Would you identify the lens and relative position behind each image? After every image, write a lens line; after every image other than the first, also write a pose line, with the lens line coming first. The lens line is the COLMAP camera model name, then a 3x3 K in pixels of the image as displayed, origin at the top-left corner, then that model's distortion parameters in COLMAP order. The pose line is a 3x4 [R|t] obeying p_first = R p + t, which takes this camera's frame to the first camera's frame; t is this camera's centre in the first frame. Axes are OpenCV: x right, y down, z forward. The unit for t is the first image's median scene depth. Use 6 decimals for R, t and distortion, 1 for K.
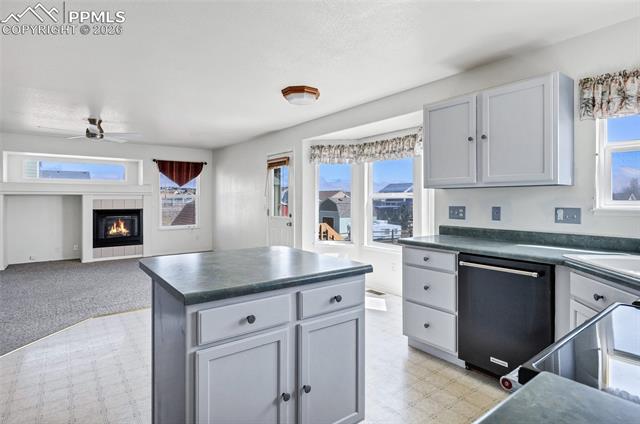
lens RADIAL K [[342.2, 0, 319.6], [0, 342.2, 198.0], [0, 0, 1]] dist [0.003207, 0.001271]
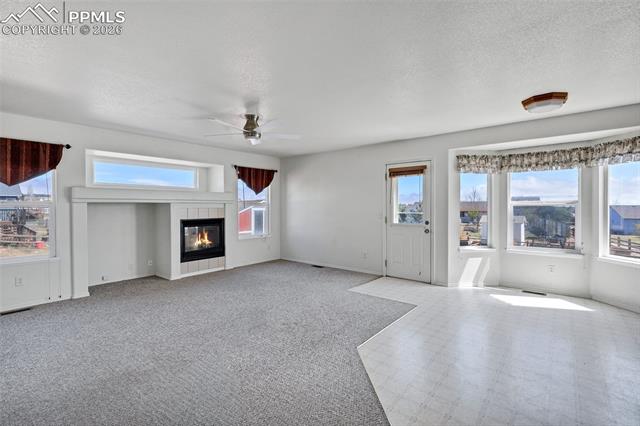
lens RADIAL K [[296.3, 0, 320.2], [0, 296.3, 209.7], [0, 0, 1]] dist [0.003618, -0.000168]
pose [[0.972204, -0.005666, 0.234067, -0.473434], [0.003319, 0.999940, 0.010421, 0.001139], [-0.234112, -0.009355, 0.972165, 0.162438]]
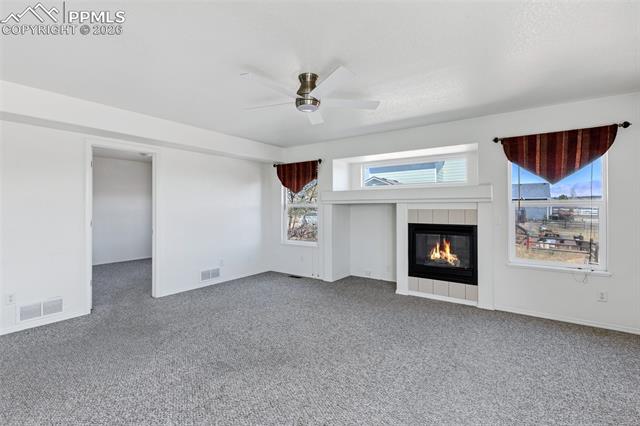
lens RADIAL K [[296.3, 0, 323.0], [0, 296.3, 208.2], [0, 0, 1]] dist [0.003618, -0.000168]
pose [[0.301530, -0.001123, -0.953456, -0.111657], [-0.002008, 0.999996, -0.001813, 0.003325], [0.953455, 0.002461, 0.301526, 0.617810]]
